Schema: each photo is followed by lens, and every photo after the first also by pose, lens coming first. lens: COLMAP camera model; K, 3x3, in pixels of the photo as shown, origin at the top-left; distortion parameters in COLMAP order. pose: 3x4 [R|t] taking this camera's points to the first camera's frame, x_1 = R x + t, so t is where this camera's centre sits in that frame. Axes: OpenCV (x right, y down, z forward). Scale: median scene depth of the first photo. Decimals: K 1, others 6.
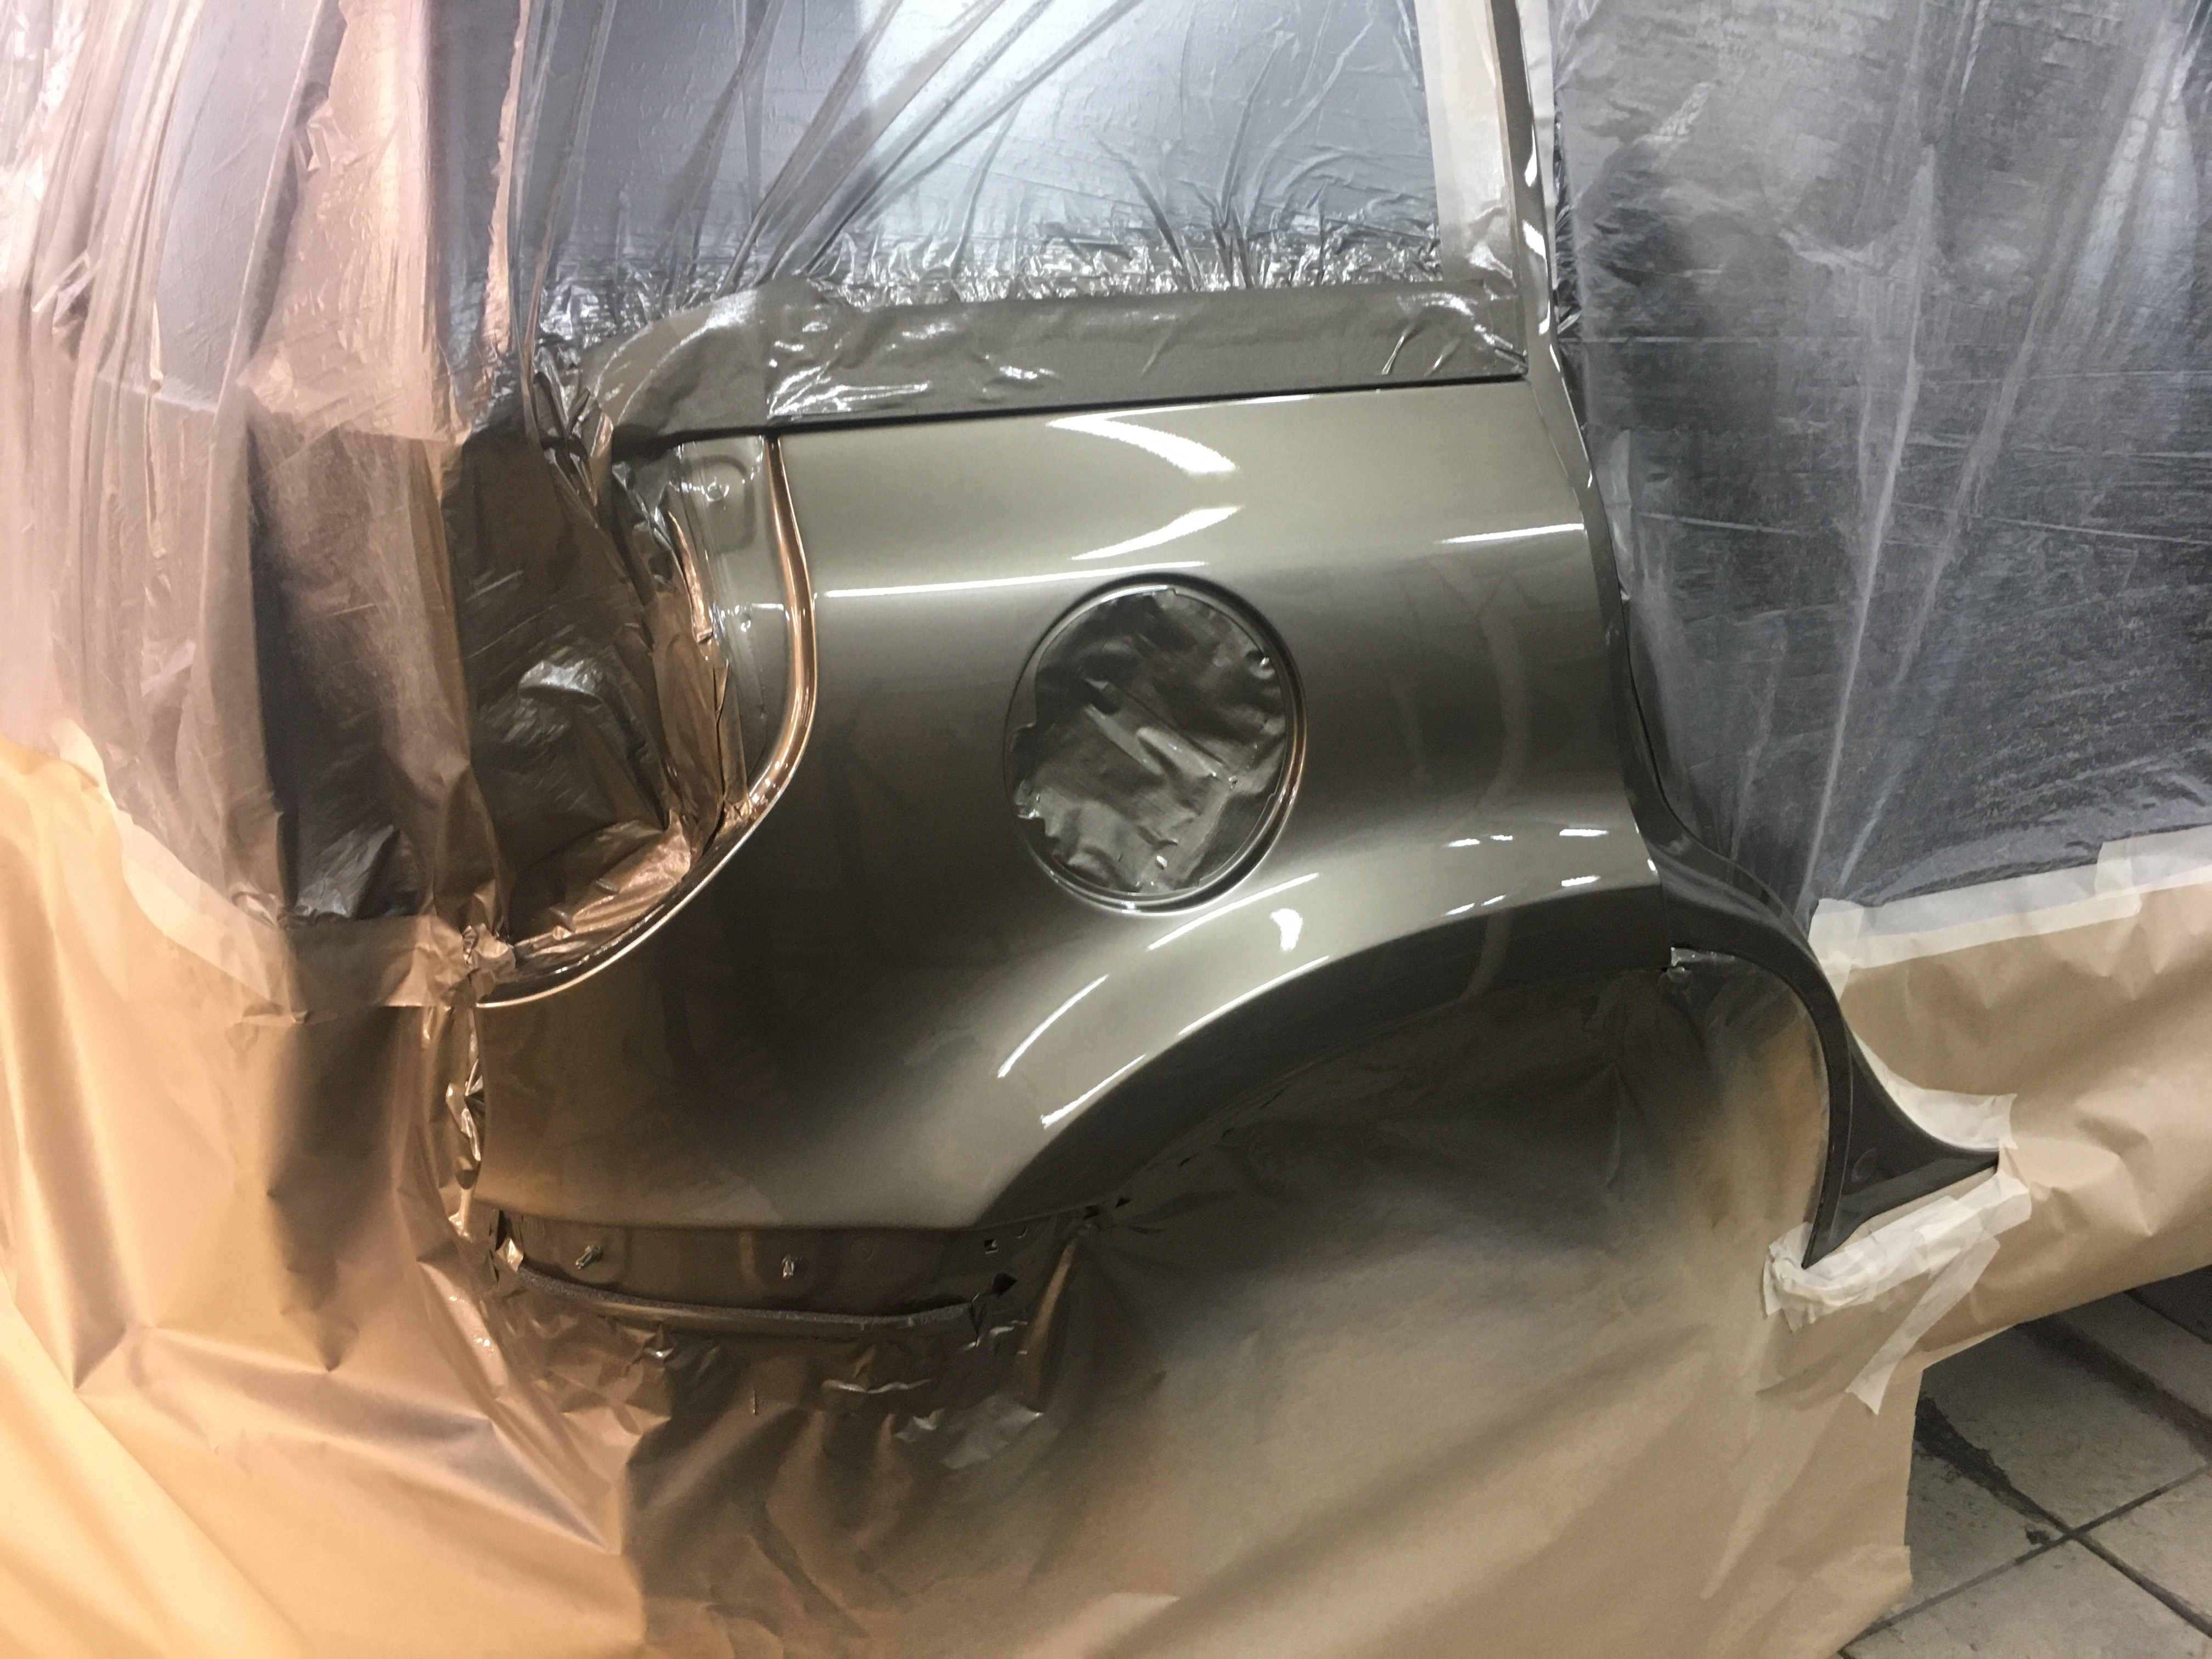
lens RADIAL K [[1863.2, 0, 1106.0], [0, 1863.2, 829.5], [0, 0, 1]] dist [0.079473, -0.106098]
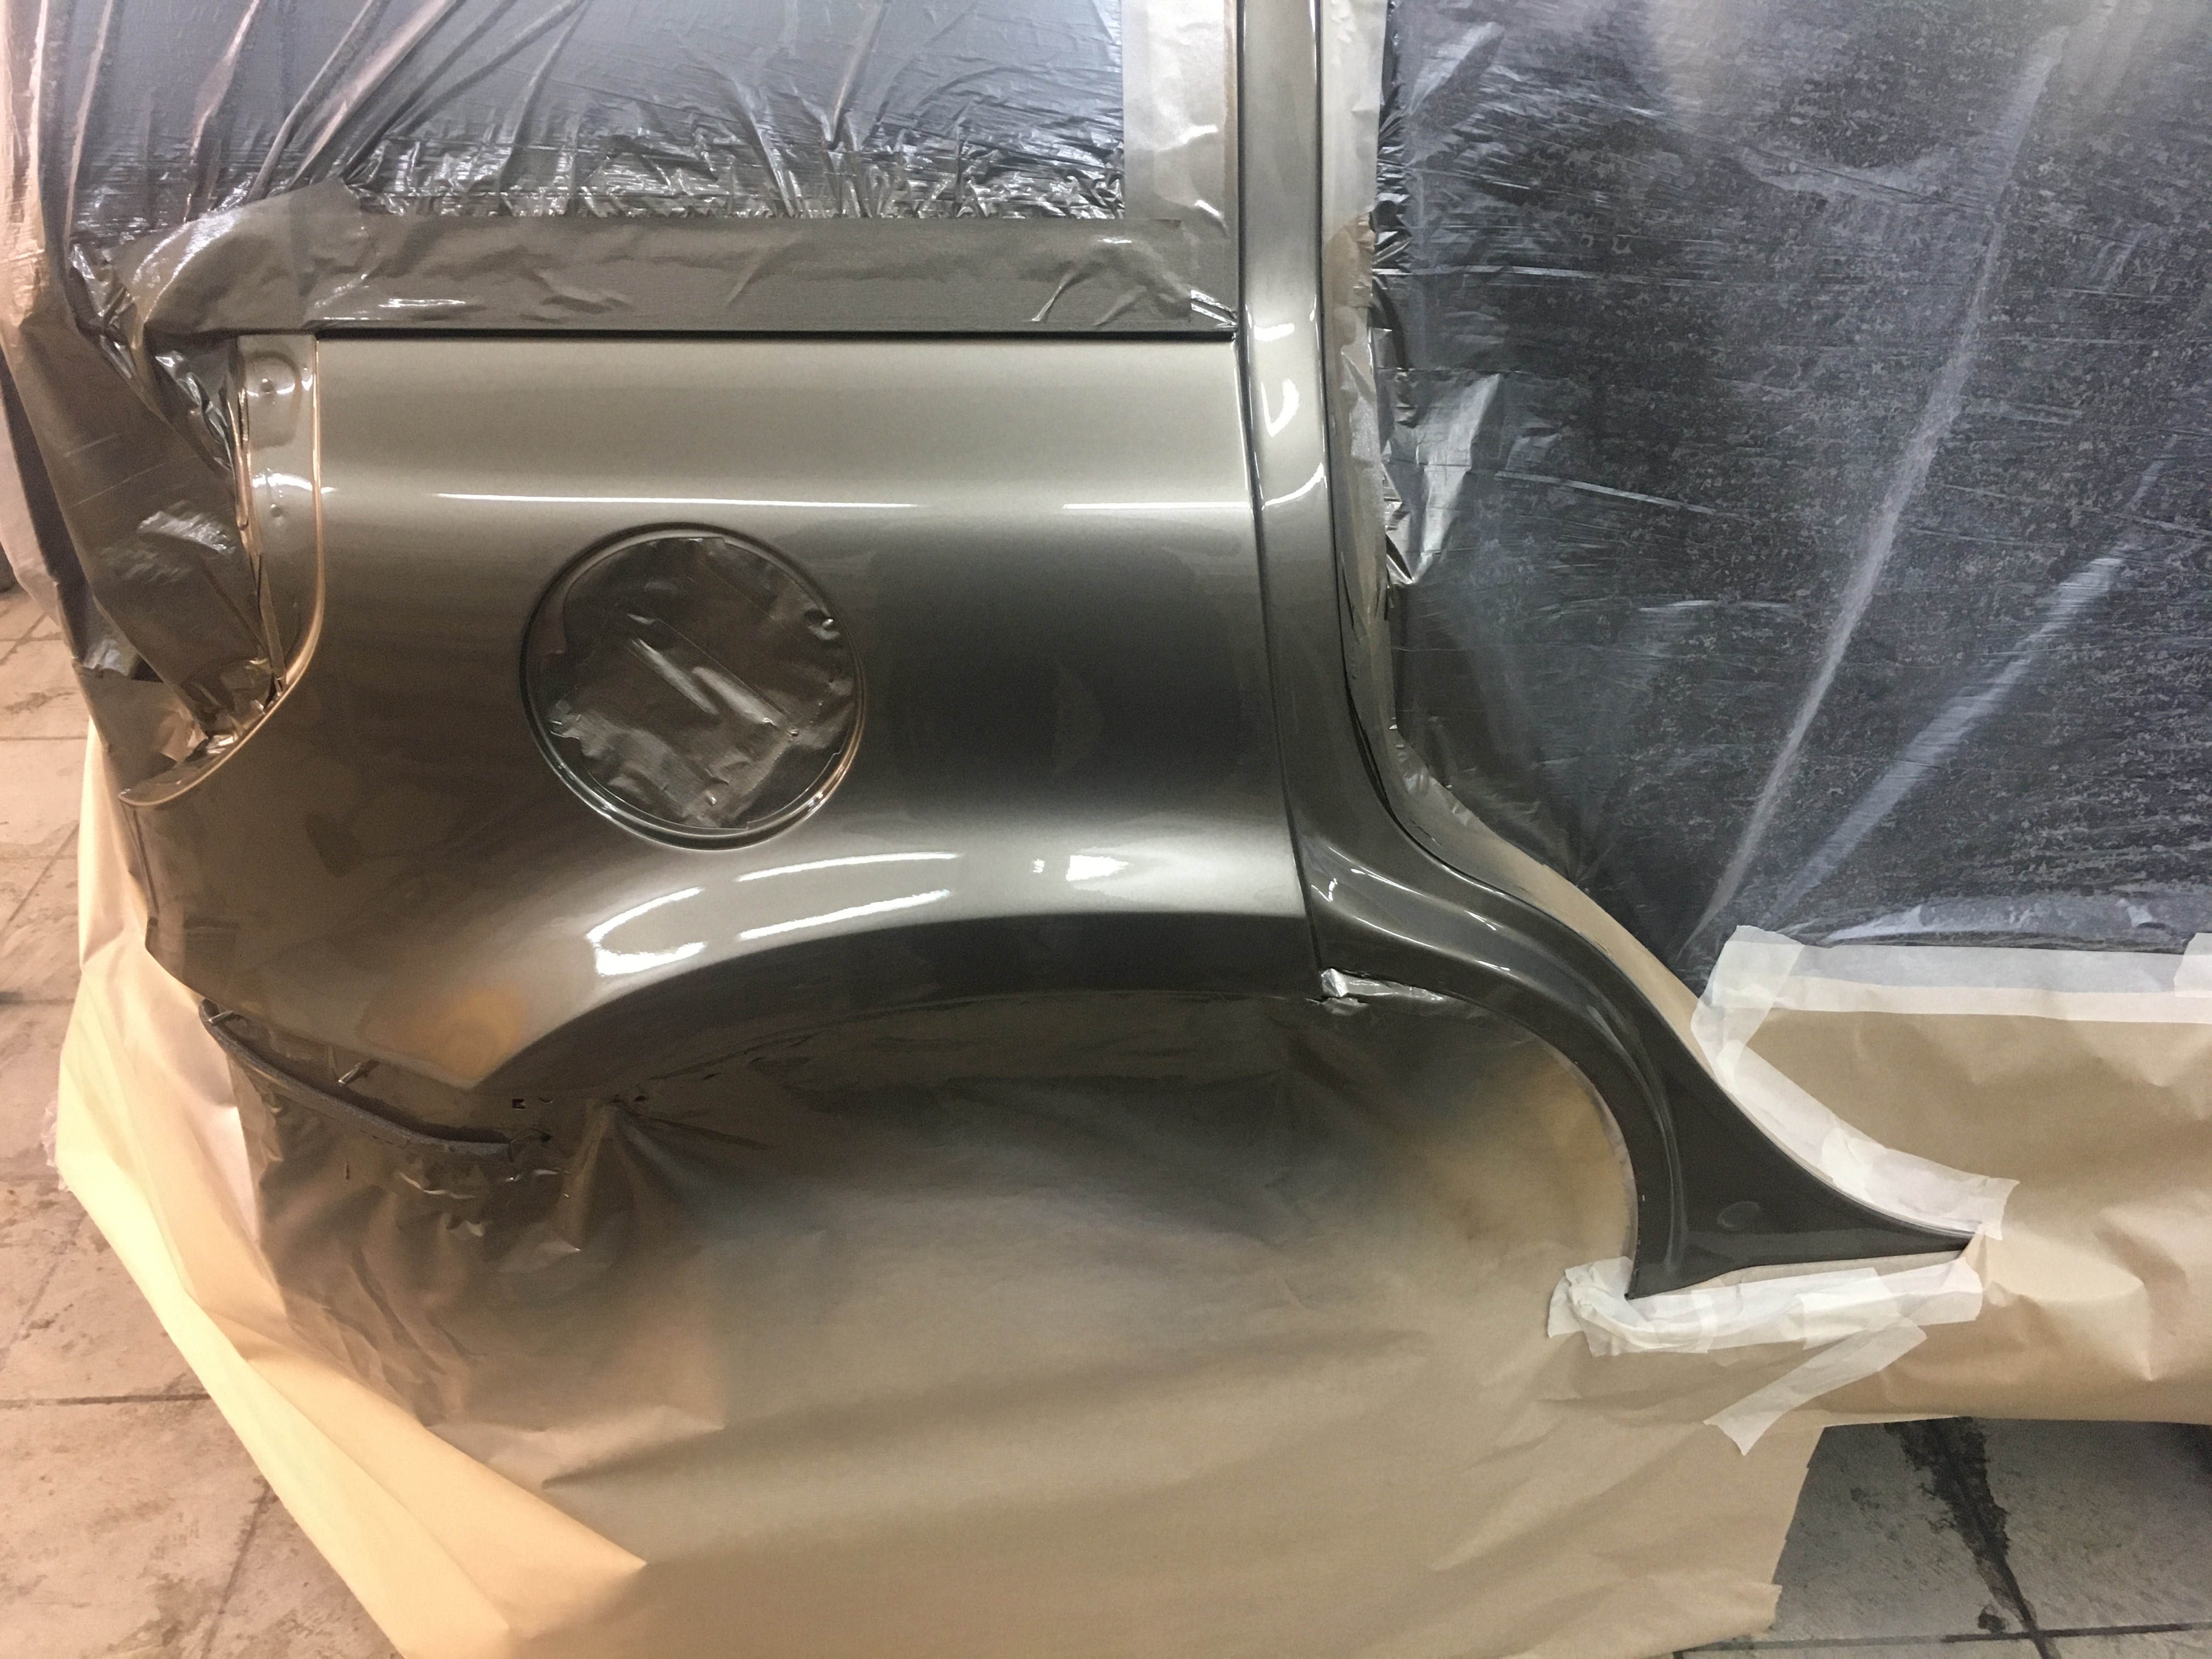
lens RADIAL K [[1863.2, 0, 1106.0], [0, 1863.2, 829.5], [0, 0, 1]] dist [0.079473, -0.106098]
pose [[0.911440, 0.237860, -0.335708, 0.451256], [-0.157623, 0.955563, 0.249106, -0.200162], [0.380042, -0.174130, 0.908431, 0.127369]]
